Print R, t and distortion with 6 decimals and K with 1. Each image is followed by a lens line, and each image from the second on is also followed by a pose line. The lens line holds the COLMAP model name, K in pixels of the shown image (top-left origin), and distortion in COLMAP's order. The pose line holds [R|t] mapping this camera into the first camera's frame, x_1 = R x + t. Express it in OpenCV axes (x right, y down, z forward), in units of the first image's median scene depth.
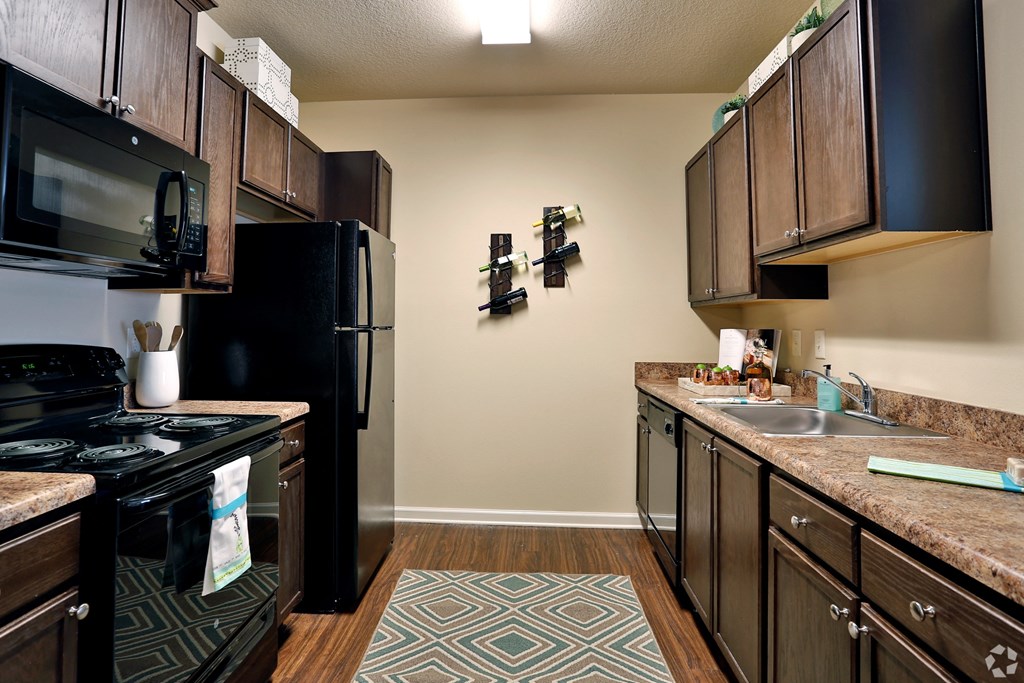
lens RADIAL K [[589.0, 0, 571.8], [0, 589.0, 308.0], [0, 0, 1]] dist [-0.007685, 0.000649]
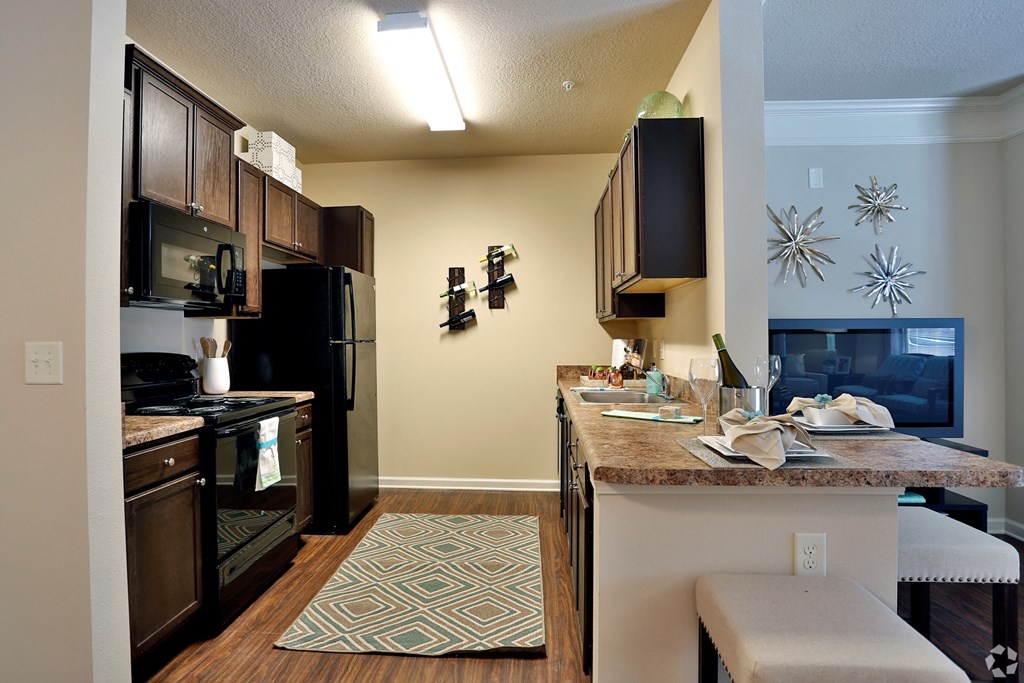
lens RADIAL K [[563.7, 0, 513.1], [0, 563.7, 346.4], [0, 0, 1]] dist [0.005543, 0.000605]
pose [[0.995927, -0.008748, -0.089741, 0.165386], [0.012695, 0.998972, 0.043506, -0.007942], [0.089268, -0.044468, 0.995014, -0.332199]]
